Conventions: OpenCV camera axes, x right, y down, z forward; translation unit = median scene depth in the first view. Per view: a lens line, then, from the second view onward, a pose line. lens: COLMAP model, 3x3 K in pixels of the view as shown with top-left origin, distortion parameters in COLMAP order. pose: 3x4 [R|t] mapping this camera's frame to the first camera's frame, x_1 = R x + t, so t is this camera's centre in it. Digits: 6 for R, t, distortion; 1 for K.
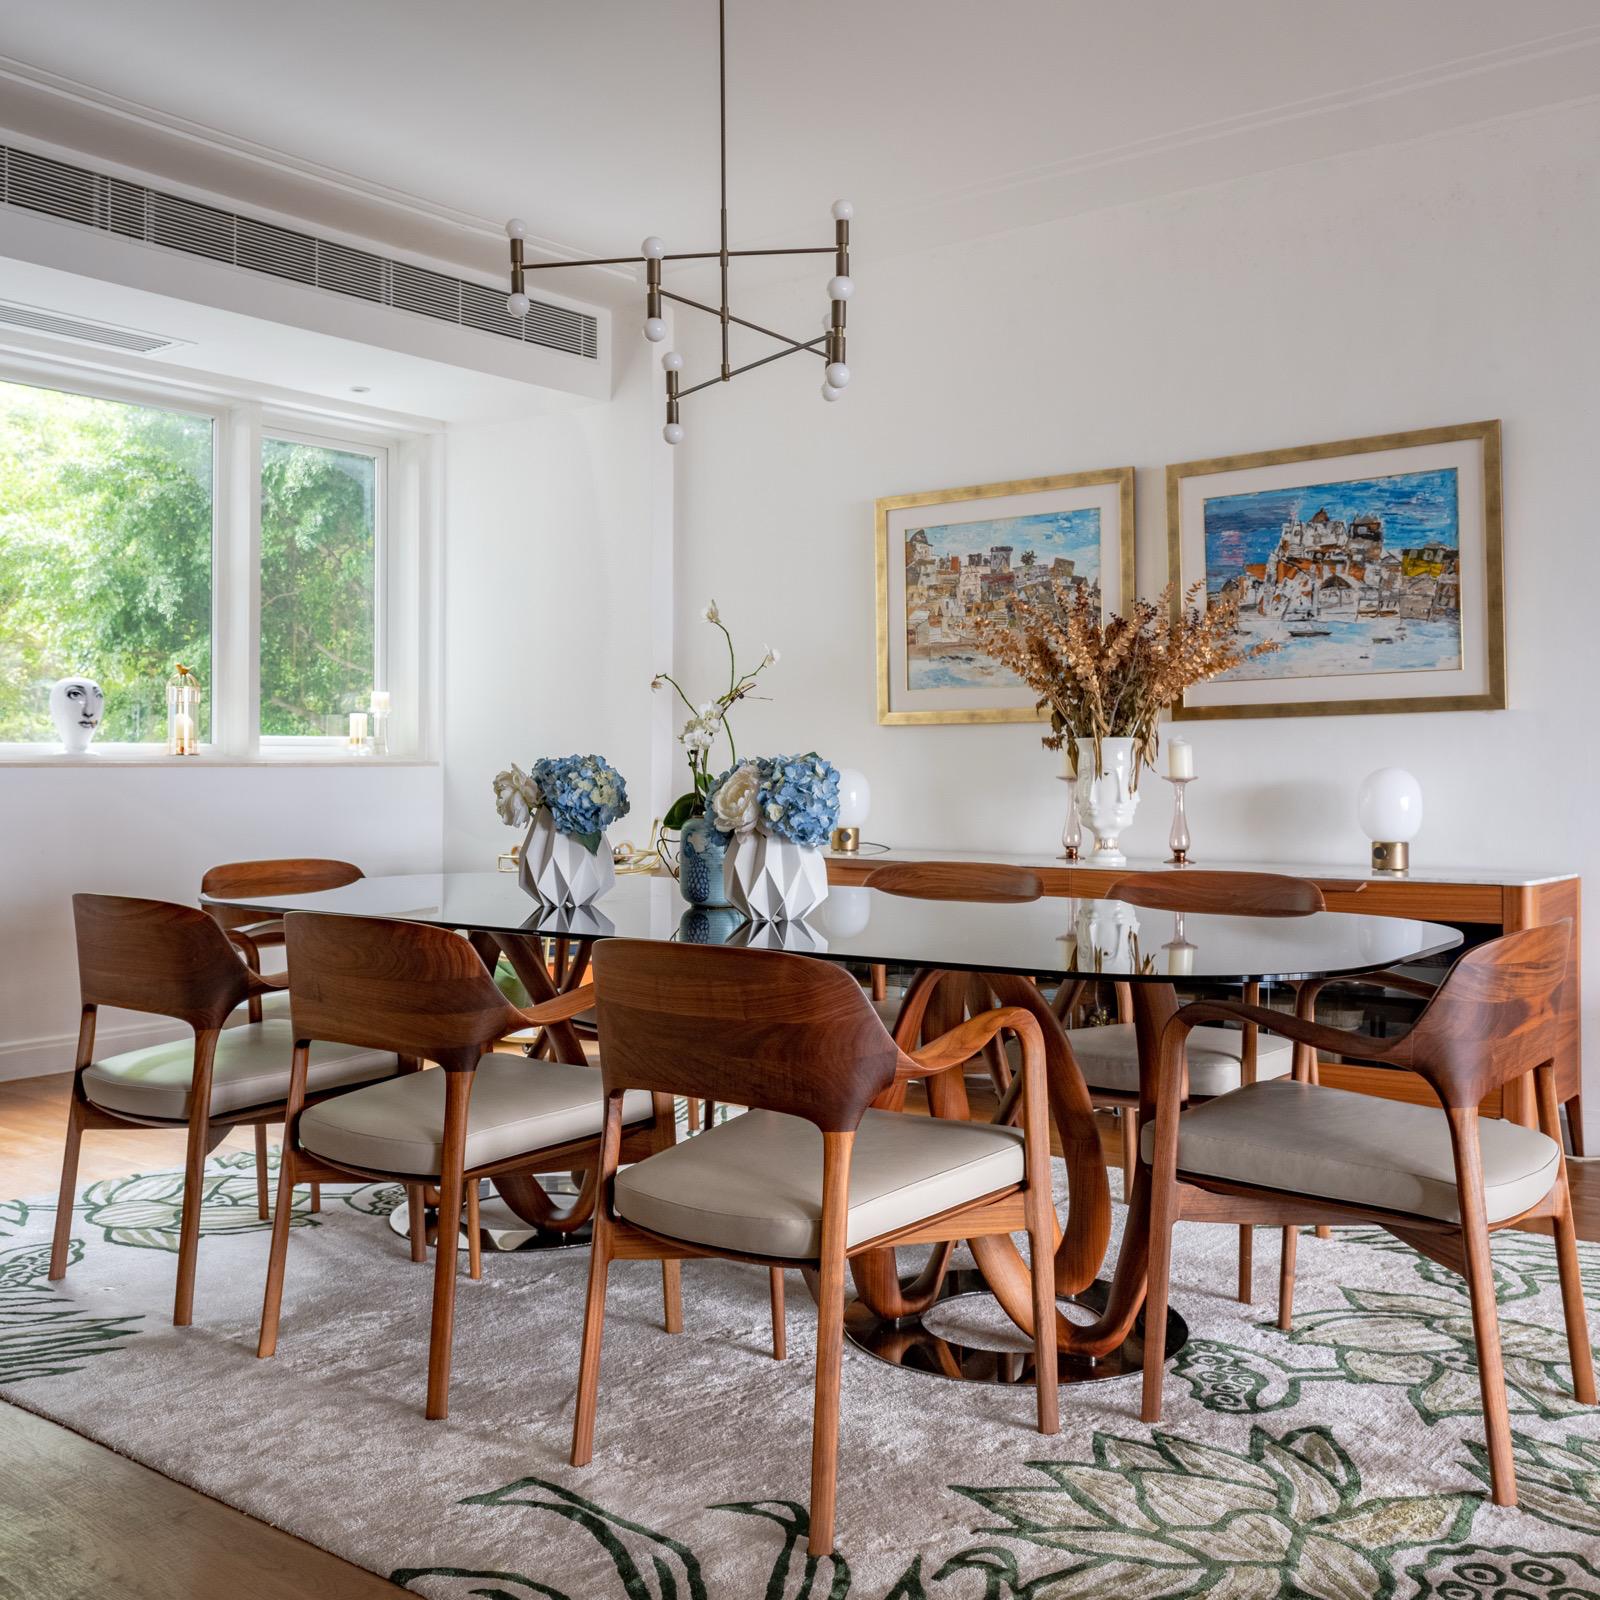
lens RADIAL K [[1662.5, 0, 799.7], [0, 1662.5, 759.6], [0, 0, 1]] dist [0.004492, -0.005848]
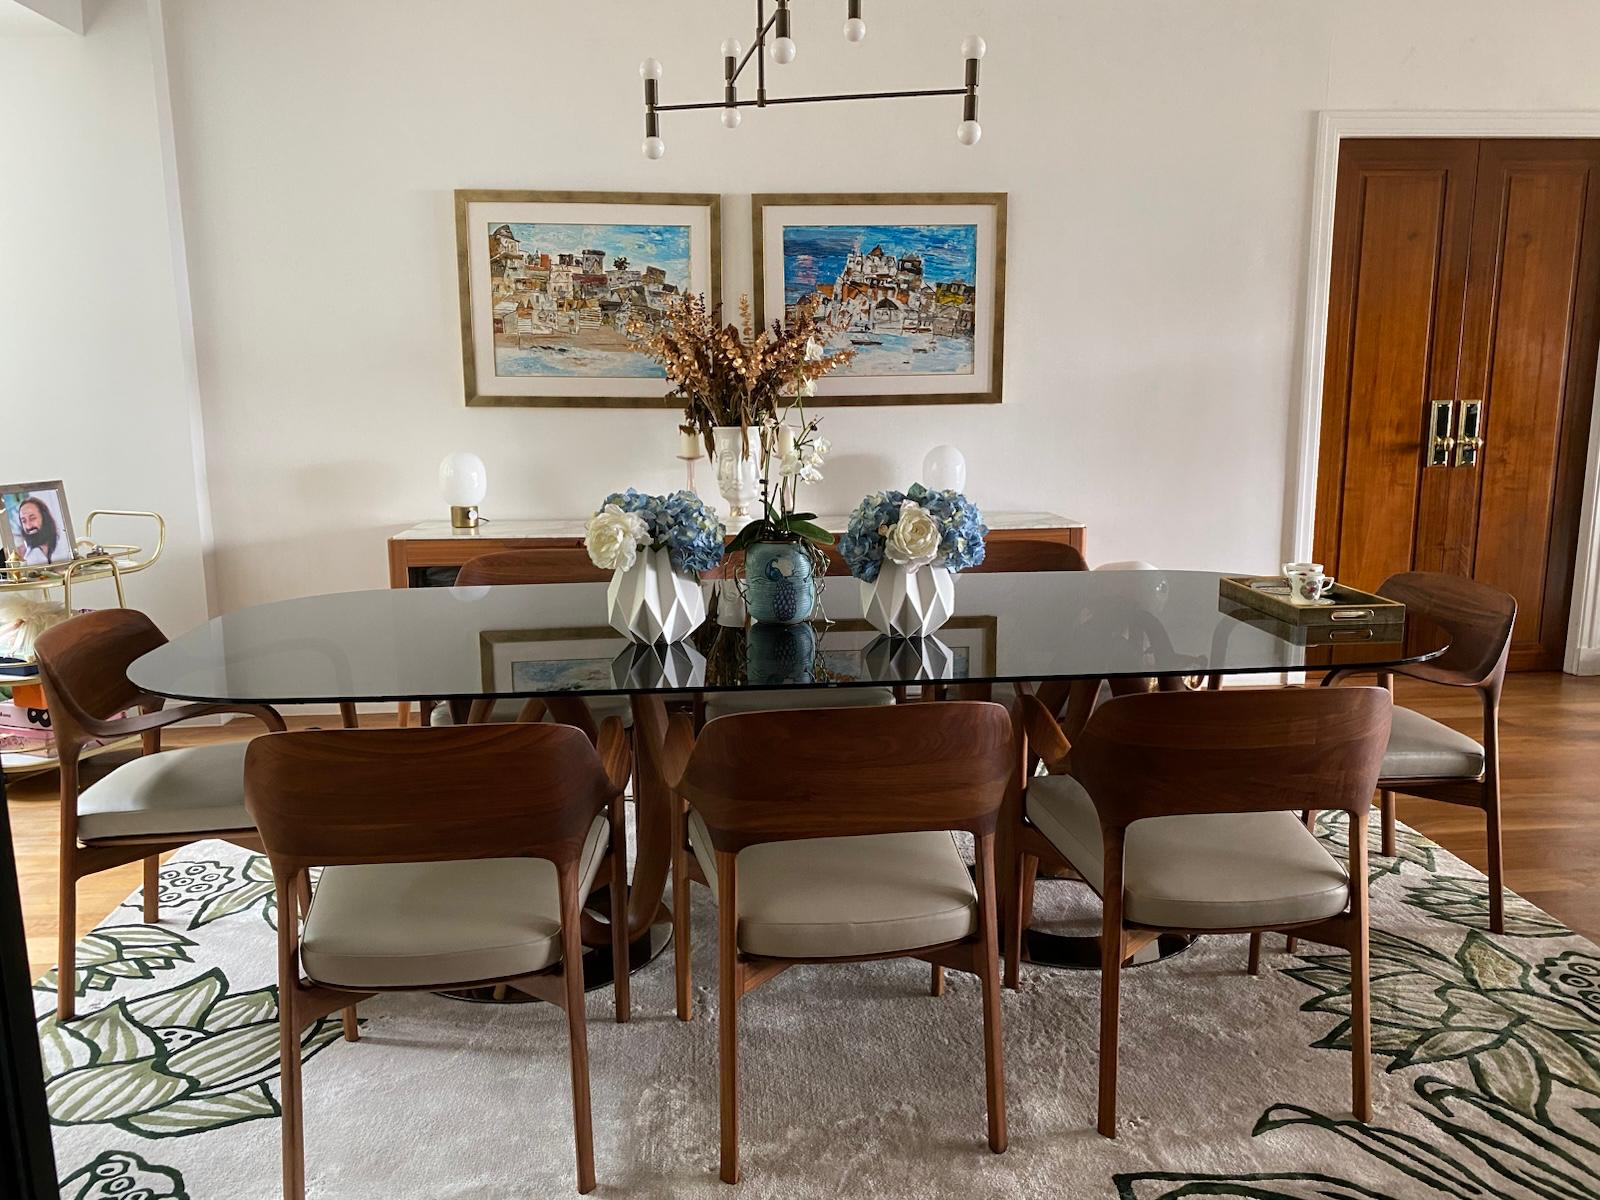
lens RADIAL K [[1219.6, 0, 805.6], [0, 1219.6, 610.7], [0, 0, 1]] dist [0.072160, -0.075823]
pose [[0.730300, -0.132886, 0.670077, -0.430015], [0.003090, 0.981530, 0.191284, -0.054517], [-0.683119, -0.137624, 0.717222, 0.310461]]
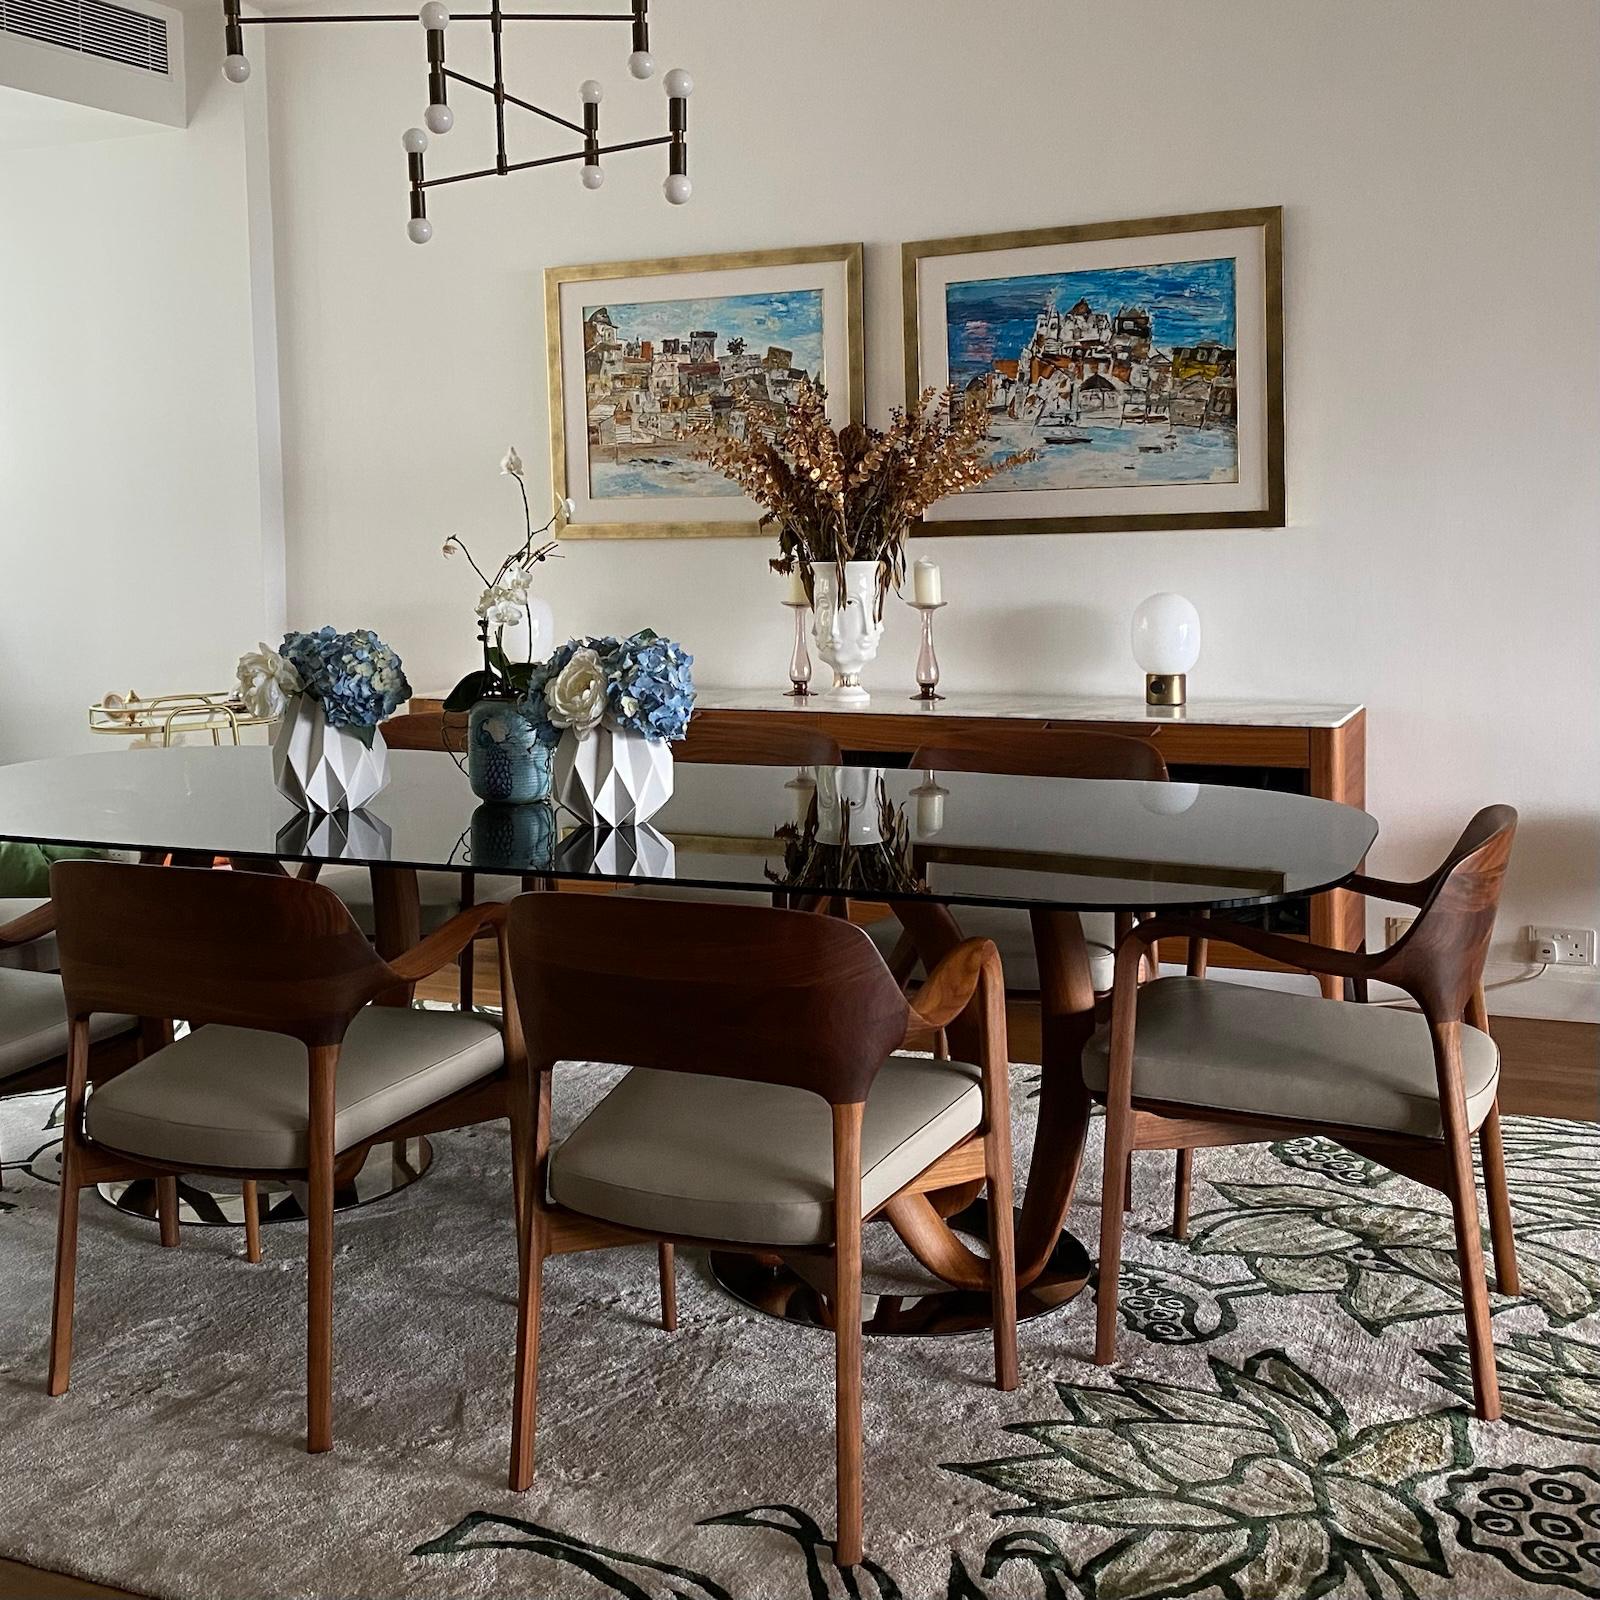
lens RADIAL K [[1985.7, 0, 675.7], [0, 1985.7, 656.8], [0, 0, 1]] dist [0.125633, -0.223048]
pose [[0.975078, -0.033557, 0.219312, -0.144126], [0.016300, 0.996659, 0.080028, -0.050826], [-0.221265, -0.074458, 0.972367, -0.008565]]
